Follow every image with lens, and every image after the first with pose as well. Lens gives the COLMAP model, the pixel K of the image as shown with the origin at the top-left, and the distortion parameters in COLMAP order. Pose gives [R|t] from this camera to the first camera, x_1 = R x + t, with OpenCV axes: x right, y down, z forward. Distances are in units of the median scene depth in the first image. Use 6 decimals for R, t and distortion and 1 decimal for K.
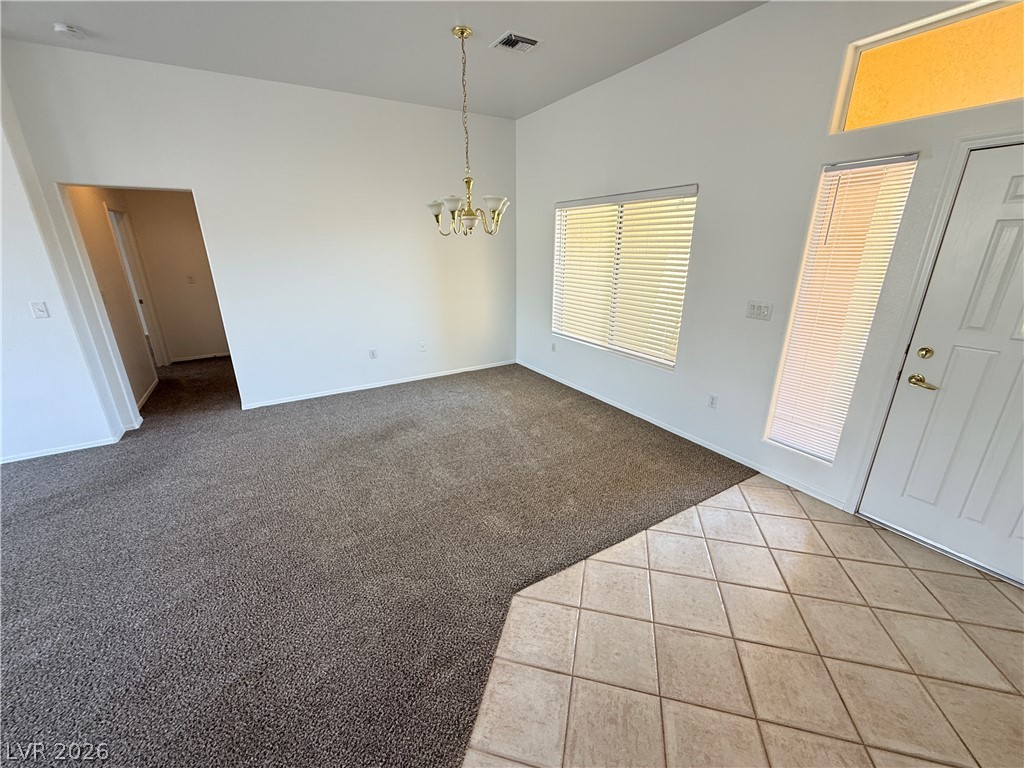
lens RADIAL K [[411.1, 0, 506.5], [0, 411.1, 384.3], [0, 0, 1]] dist [0.000003, 0.000420]
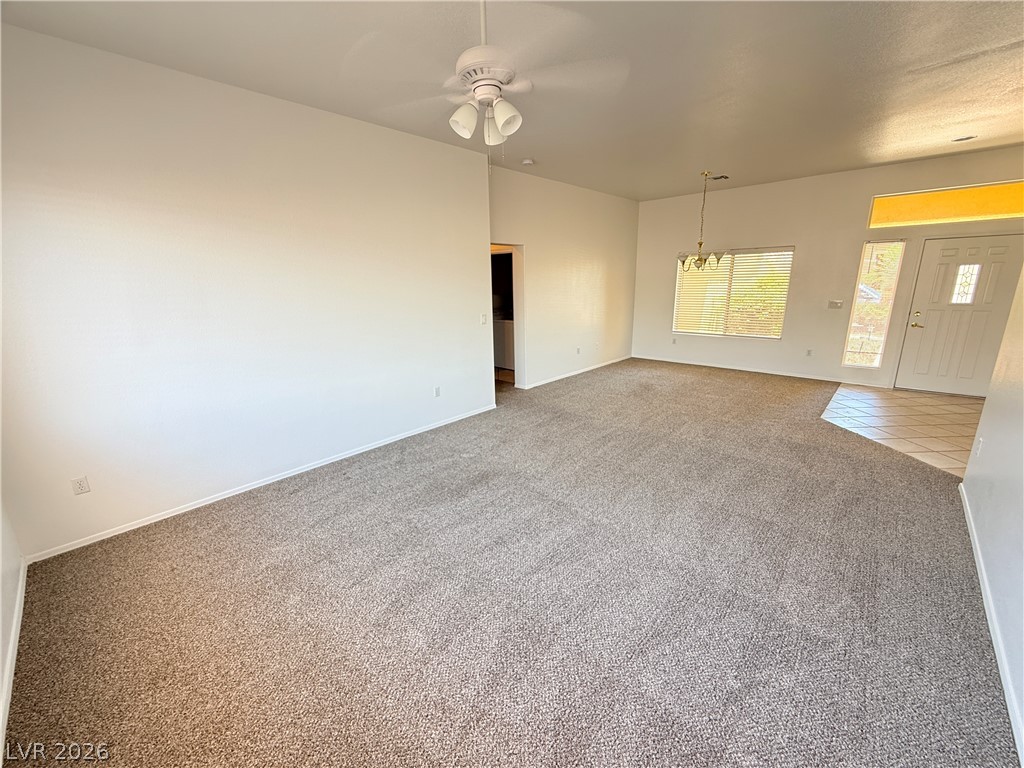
lens RADIAL K [[411.1, 0, 504.9], [0, 411.1, 386.0], [0, 0, 1]] dist [0.000003, 0.000420]
pose [[0.962126, -0.081332, 0.260190, -1.608735], [0.102236, 0.992446, -0.067821, 0.208901], [-0.252708, 0.091853, 0.963173, -0.579750]]
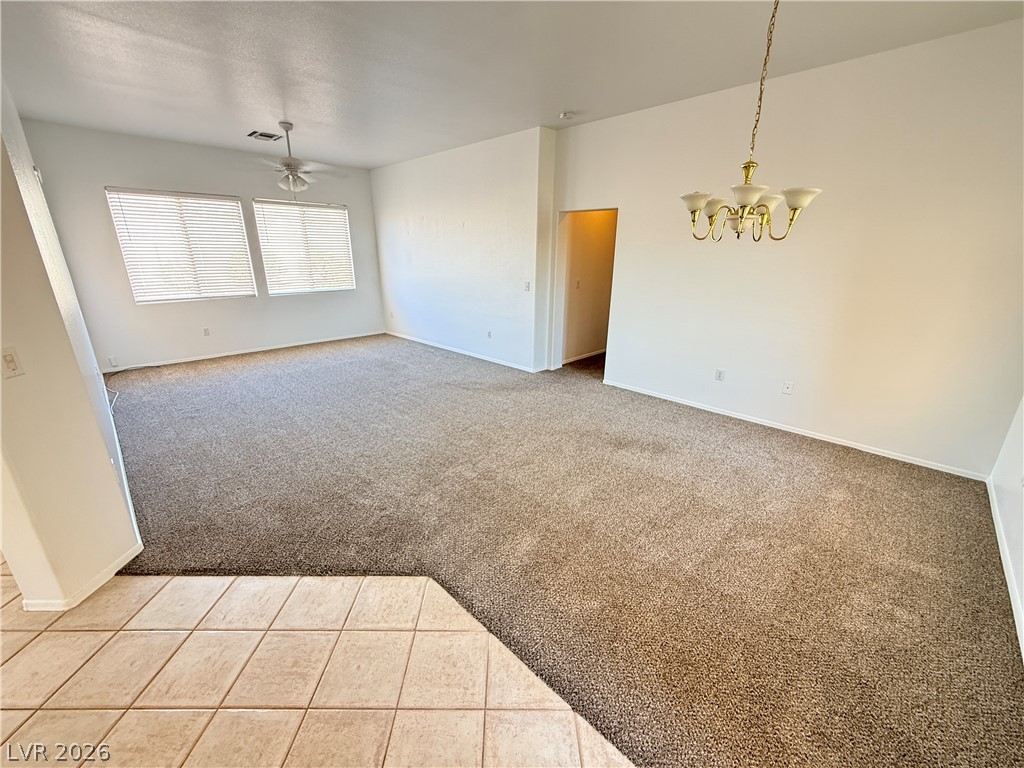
lens RADIAL K [[411.1, 0, 508.8], [0, 411.1, 385.9], [0, 0, 1]] dist [0.000003, 0.000420]
pose [[0.251367, 0.312372, -0.916099, 0.616074], [-0.323704, 0.919119, 0.224581, -0.170547], [0.912157, 0.240092, 0.332152, 0.497823]]
